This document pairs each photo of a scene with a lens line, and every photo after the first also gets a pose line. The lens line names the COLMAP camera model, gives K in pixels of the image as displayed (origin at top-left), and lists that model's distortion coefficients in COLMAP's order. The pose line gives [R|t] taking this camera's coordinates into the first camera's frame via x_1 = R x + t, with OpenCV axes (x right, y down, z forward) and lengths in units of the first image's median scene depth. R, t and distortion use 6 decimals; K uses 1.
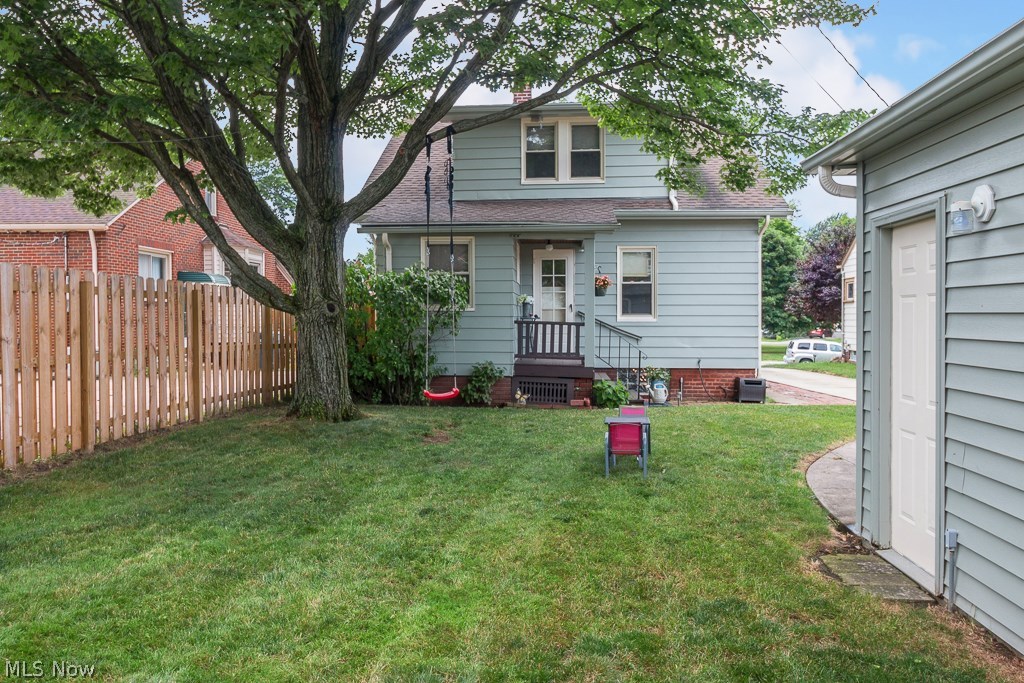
lens RADIAL K [[792.1, 0, 512.0], [0, 792.1, 341.5], [0, 0, 1]] dist [0.011861, 0.003929]
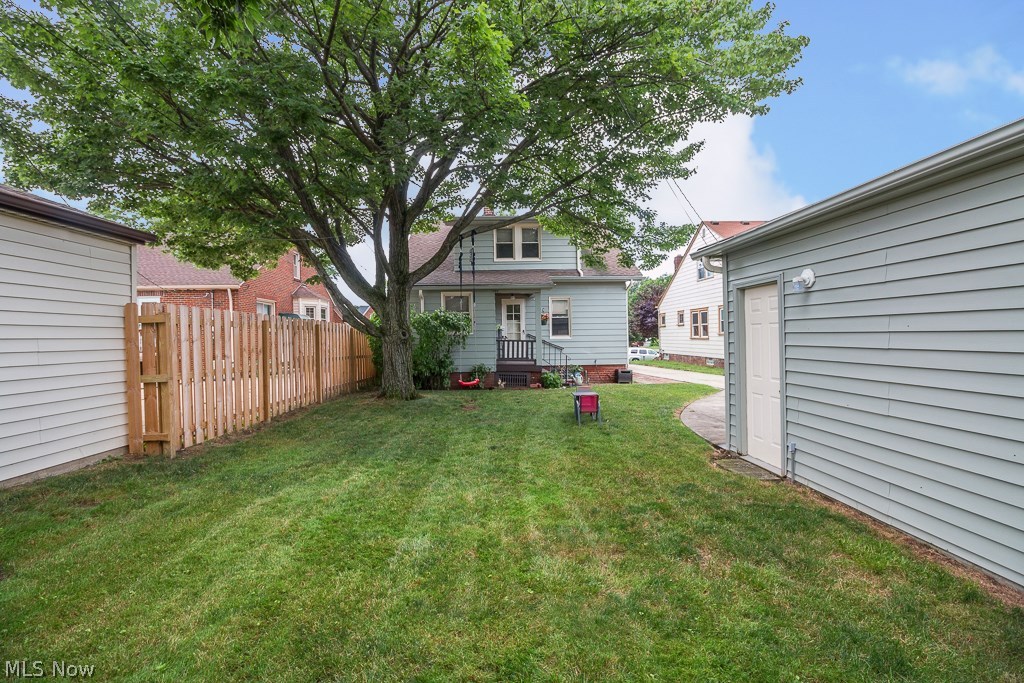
lens RADIAL K [[465.9, 0, 512.0], [0, 465.9, 341.5], [0, 0, 1]] dist [-0.002142, -0.000198]
pose [[0.992689, -0.016245, 0.119603, -0.106344], [0.018831, 0.999612, -0.020530, -0.001003], [-0.119223, 0.022632, 0.992610, -0.027906]]
